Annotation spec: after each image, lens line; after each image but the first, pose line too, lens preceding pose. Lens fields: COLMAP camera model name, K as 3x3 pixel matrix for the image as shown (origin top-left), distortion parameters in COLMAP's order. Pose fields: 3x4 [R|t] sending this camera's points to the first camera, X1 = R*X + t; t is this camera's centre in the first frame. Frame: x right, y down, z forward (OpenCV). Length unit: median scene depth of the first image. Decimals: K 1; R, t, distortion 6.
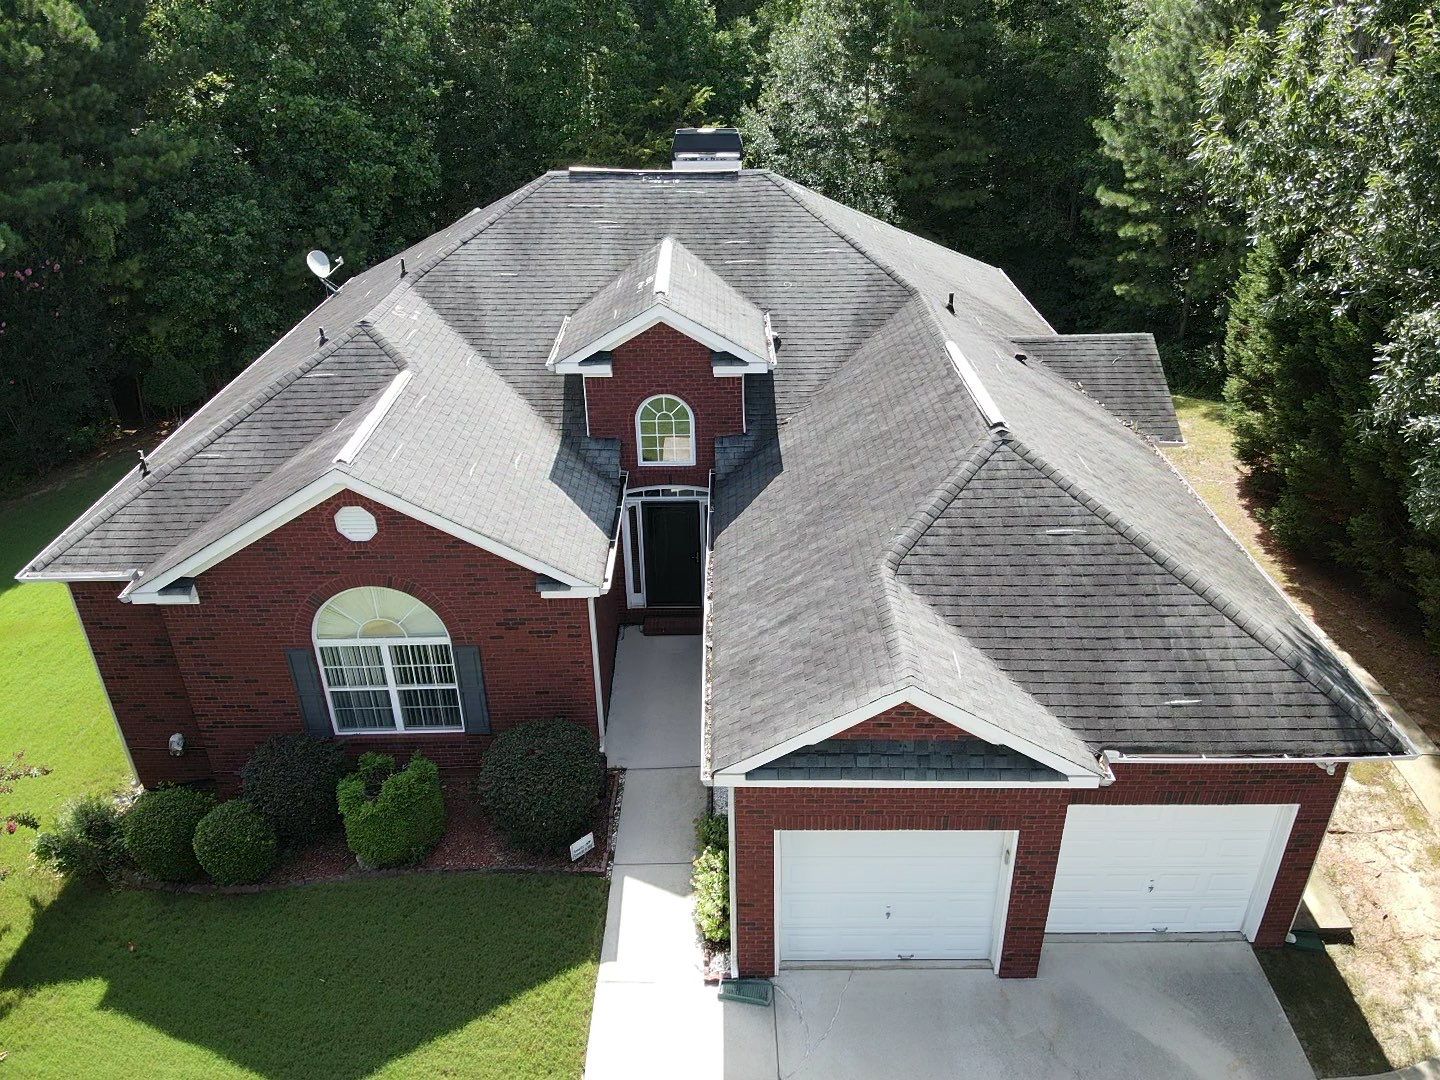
lens RADIAL K [[1043.2, 0, 730.8], [0, 1043.2, 530.0], [0, 0, 1]] dist [0.047415, -0.047911]
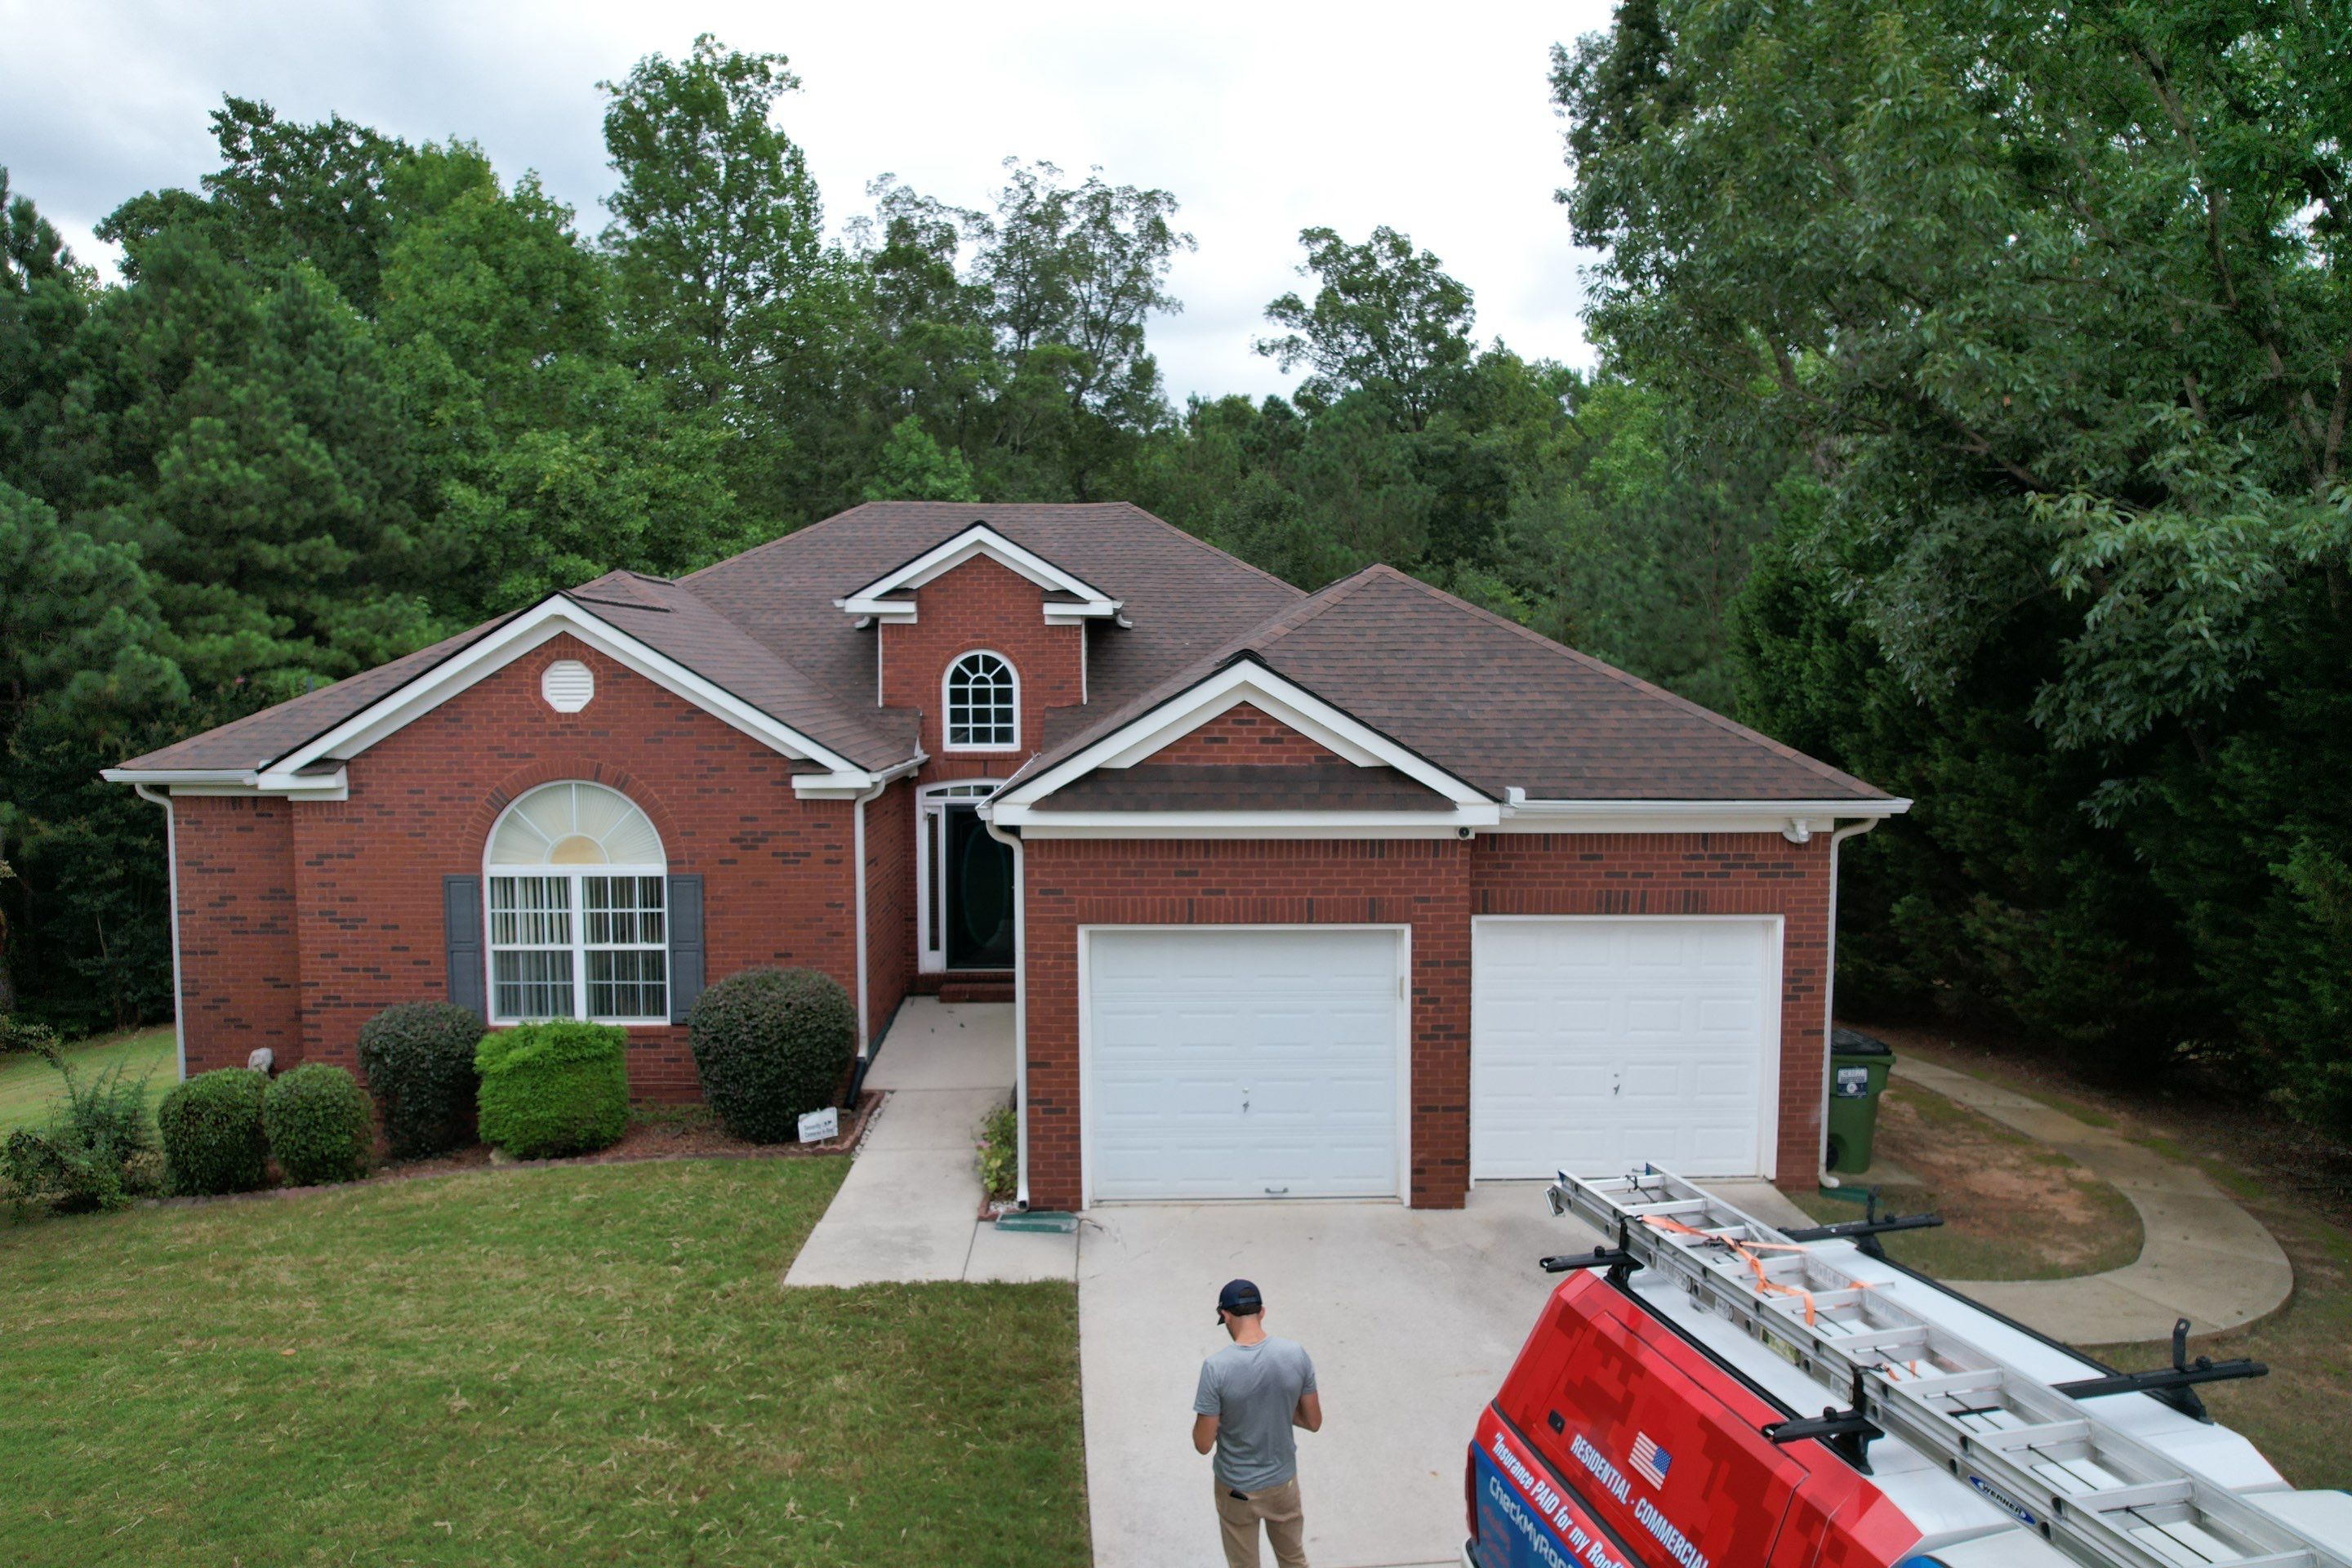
lens RADIAL K [[1505.0, 0, 1192.0], [0, 1505.0, 784.0], [0, 0, 1]] dist [-0.079526, 0.070963]
pose [[0.999438, 0.009687, 0.032083, 0.065616], [0.004377, 0.911384, -0.411534, 0.473282], [-0.033226, 0.411443, 0.910830, 0.007482]]
